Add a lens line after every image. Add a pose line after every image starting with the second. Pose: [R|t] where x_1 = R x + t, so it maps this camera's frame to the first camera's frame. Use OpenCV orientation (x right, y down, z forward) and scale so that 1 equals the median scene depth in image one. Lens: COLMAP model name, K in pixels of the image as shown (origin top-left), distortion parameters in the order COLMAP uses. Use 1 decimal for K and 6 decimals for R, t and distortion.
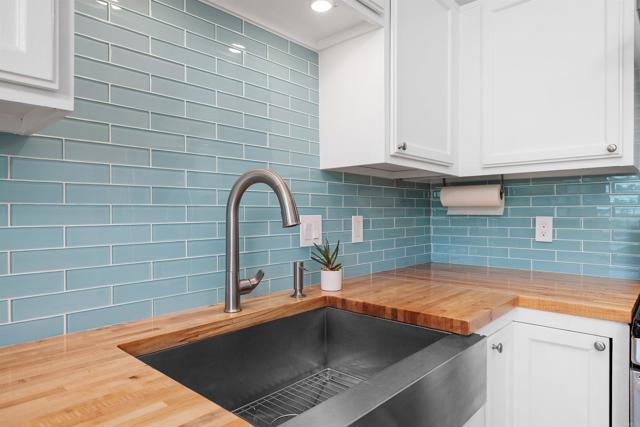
lens RADIAL K [[397.9, 0, 319.3], [0, 397.9, 212.2], [0, 0, 1]] dist [0.004535, 0.001370]
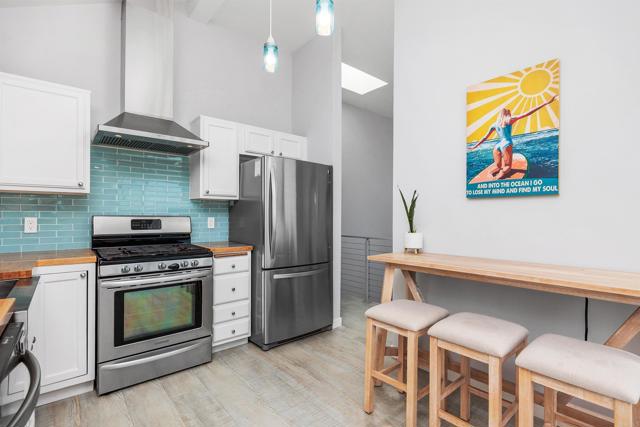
lens RADIAL K [[301.4, 0, 317.7], [0, 301.4, 214.7], [0, 0, 1]] dist [-0.001485, -0.000456]
pose [[0.134257, 0.006376, 0.990926, -0.526942], [-0.007870, 0.999955, -0.005367, -0.002867], [-0.990915, -0.007078, 0.134301, -0.348195]]
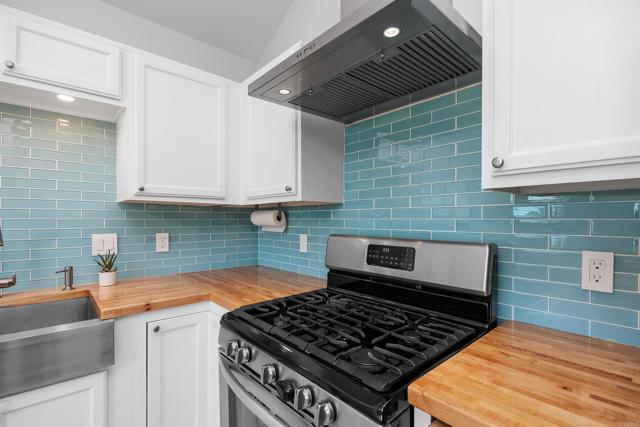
lens RADIAL K [[301.4, 0, 318.6], [0, 301.4, 217.8], [0, 0, 1]] dist [-0.001485, -0.000456]
pose [[0.993376, 0.002056, -0.114889, 0.770627], [-0.002395, 0.999993, -0.002819, -0.044163], [0.114883, 0.003076, 0.993374, -0.015294]]
